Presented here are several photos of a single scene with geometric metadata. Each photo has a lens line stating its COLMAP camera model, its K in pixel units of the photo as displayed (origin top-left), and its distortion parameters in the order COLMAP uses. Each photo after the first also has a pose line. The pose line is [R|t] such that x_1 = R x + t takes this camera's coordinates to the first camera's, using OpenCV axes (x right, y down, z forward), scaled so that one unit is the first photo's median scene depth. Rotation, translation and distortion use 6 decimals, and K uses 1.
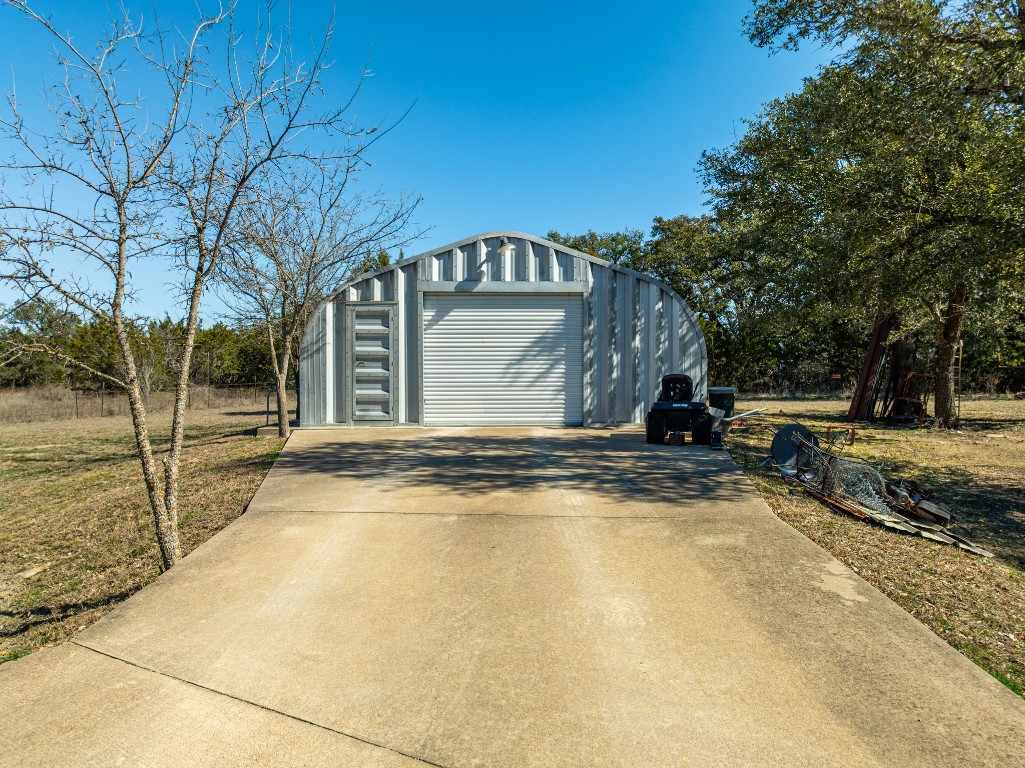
lens RADIAL K [[720.5, 0, 512.2], [0, 720.5, 384.3], [0, 0, 1]] dist [-0.032861, 0.019214]
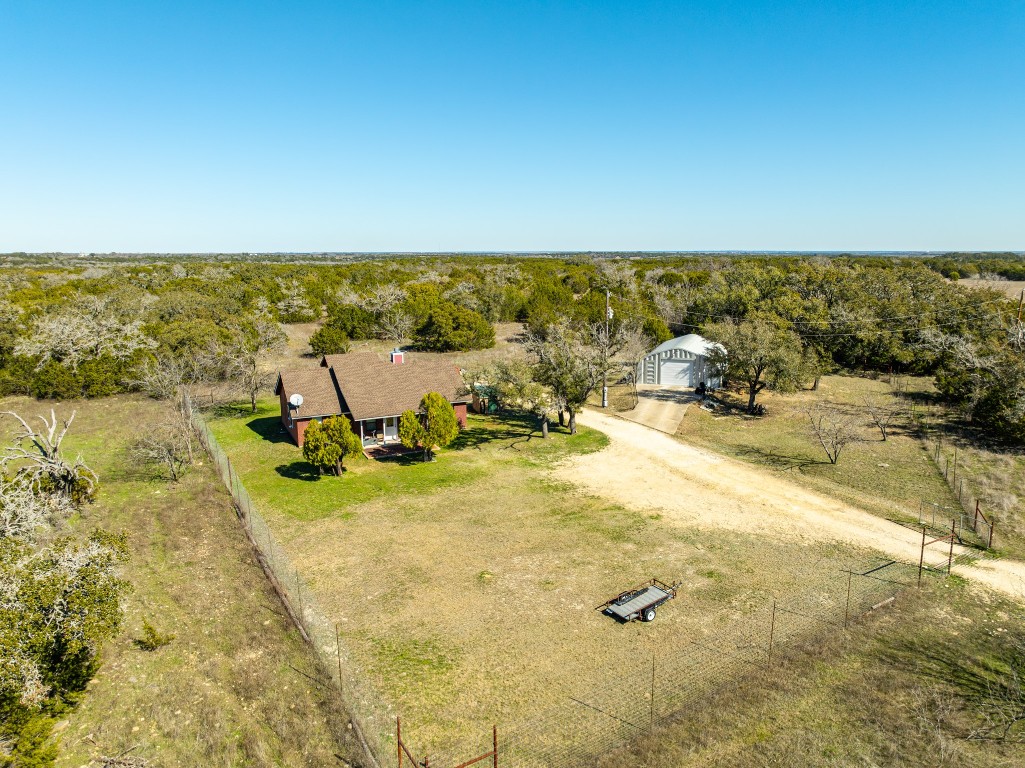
lens RADIAL K [[720.5, 0, 512.3], [0, 720.5, 384.4], [0, 0, 1]] dist [-0.032861, 0.019214]
pose [[0.929770, 0.072770, -0.360876, 0.749506], [-0.007180, 0.983667, 0.179857, -0.860797], [0.368070, -0.164635, 0.915106, -4.090078]]
